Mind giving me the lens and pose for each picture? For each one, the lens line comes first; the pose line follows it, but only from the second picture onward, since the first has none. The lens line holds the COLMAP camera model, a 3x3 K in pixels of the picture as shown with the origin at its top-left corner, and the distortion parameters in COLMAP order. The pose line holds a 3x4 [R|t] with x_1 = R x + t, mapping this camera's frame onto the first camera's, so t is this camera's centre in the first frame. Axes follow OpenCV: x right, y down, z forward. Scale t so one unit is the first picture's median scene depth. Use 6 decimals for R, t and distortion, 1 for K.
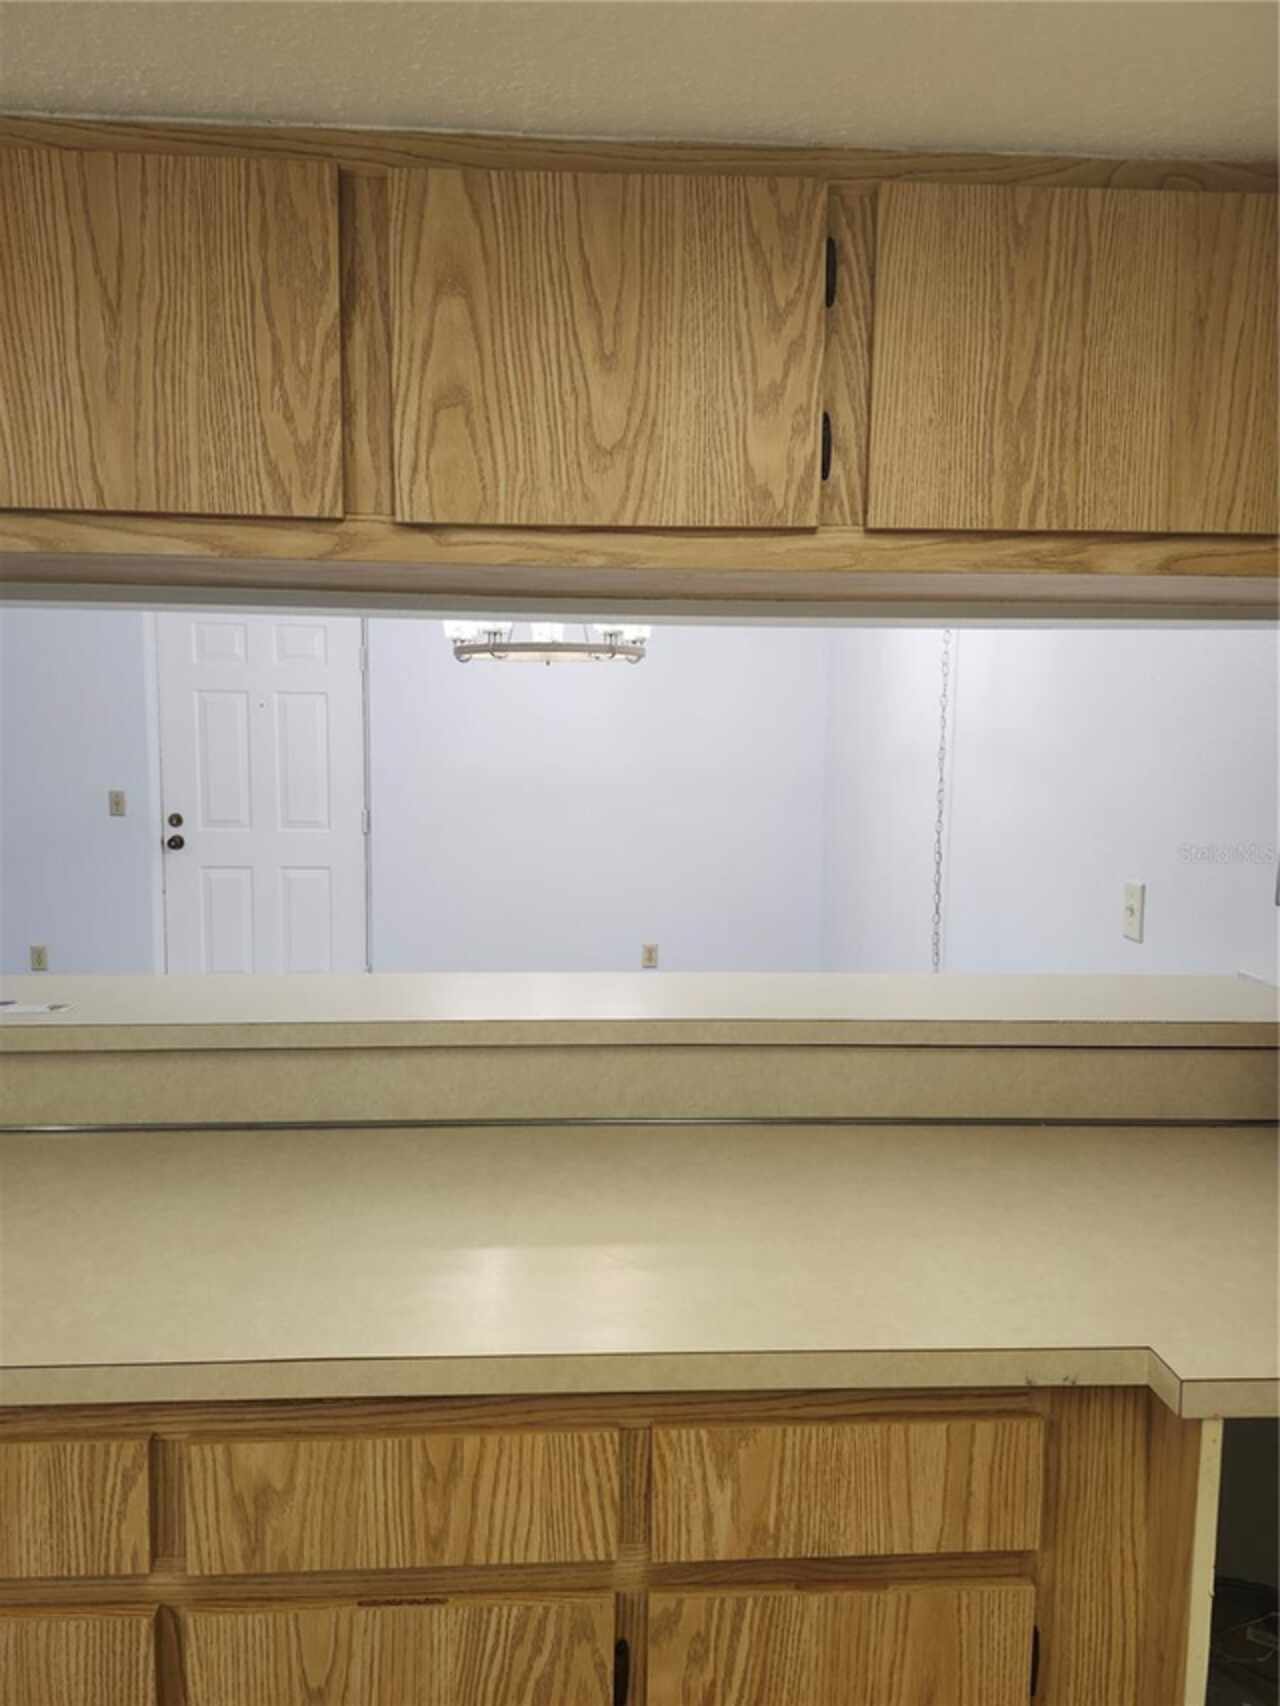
lens RADIAL K [[1185.1, 0, 642.6], [0, 1185.1, 849.7], [0, 0, 1]] dist [0.021554, 0.002197]
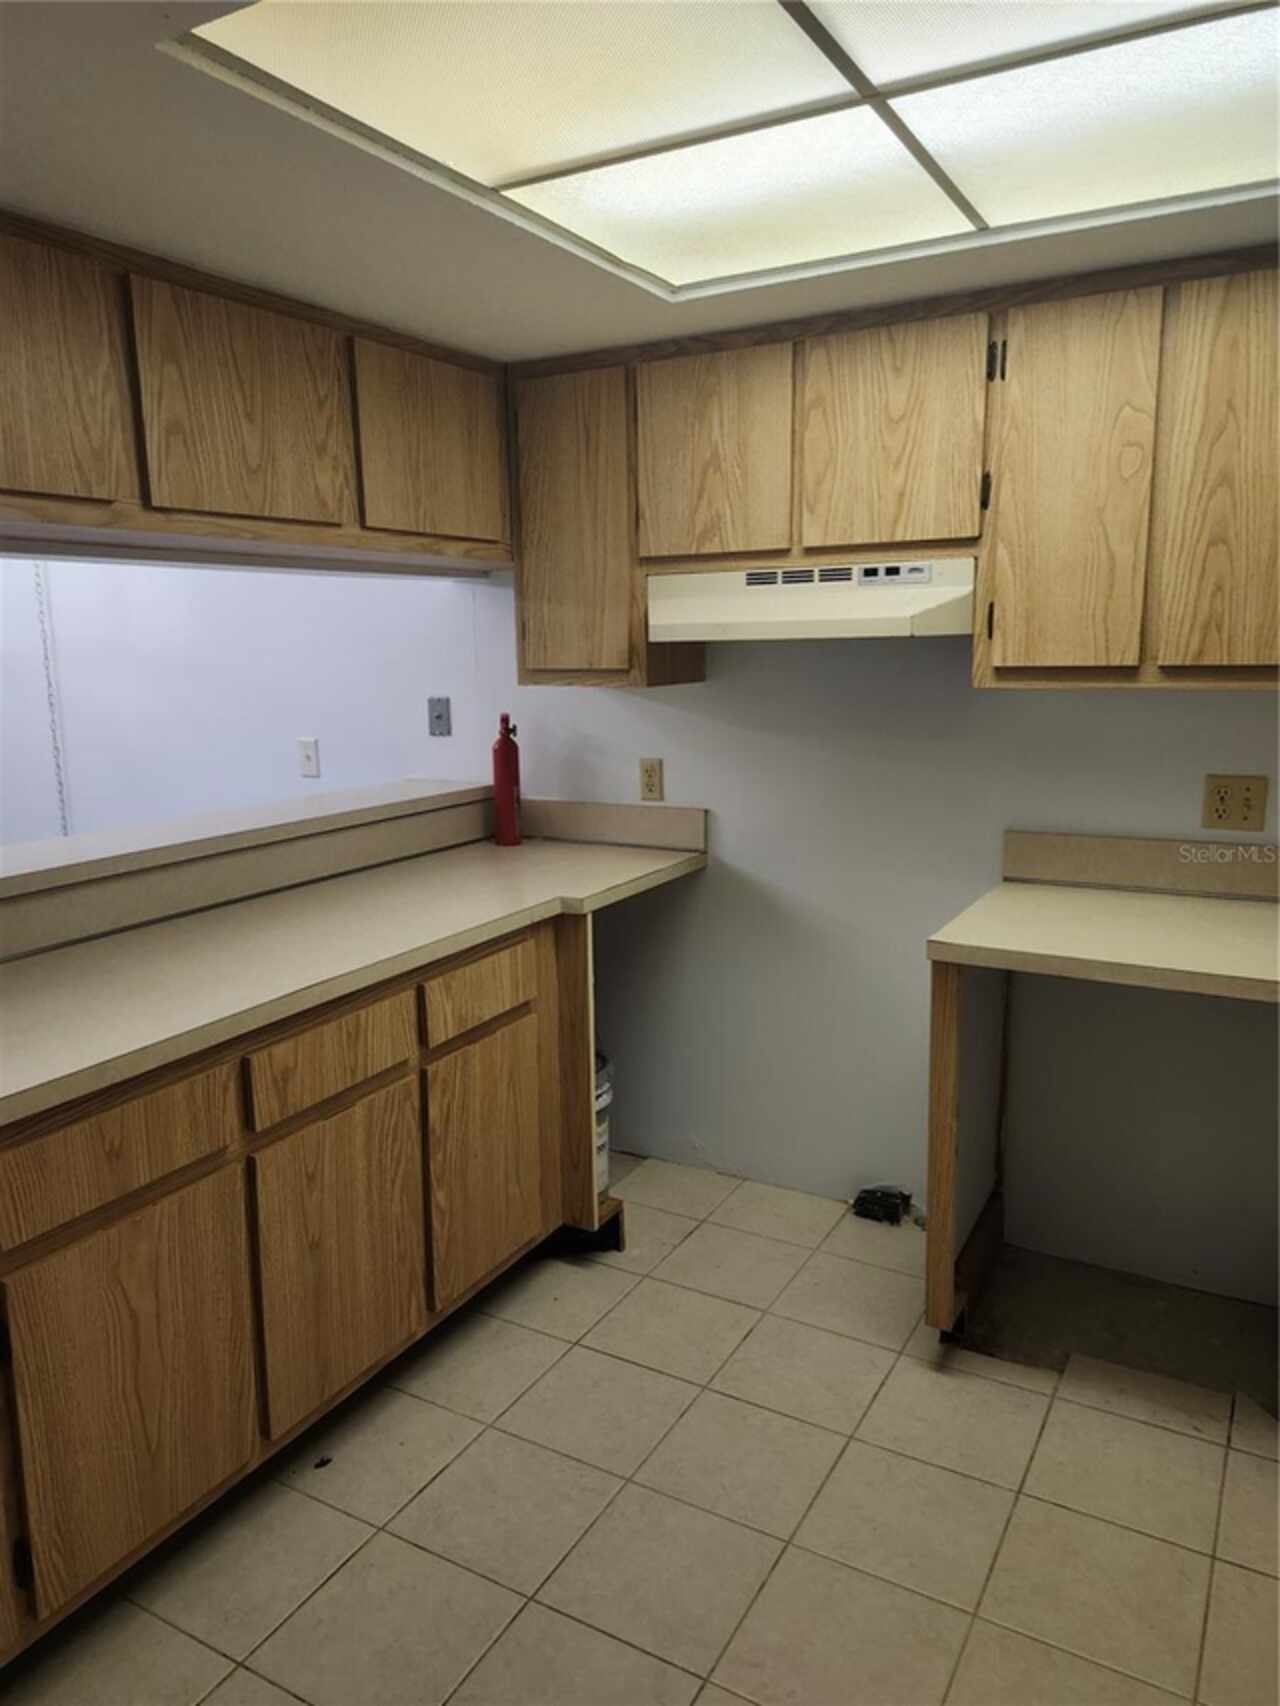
lens RADIAL K [[1188.7, 0, 640.0], [0, 1188.7, 853.0], [0, 0, 1]] dist [0.127153, -0.177212]
pose [[0.532626, -0.173879, 0.828297, -1.274690], [0.114625, 0.984471, 0.132955, 0.030016], [-0.838553, 0.024128, 0.544286, -0.379232]]
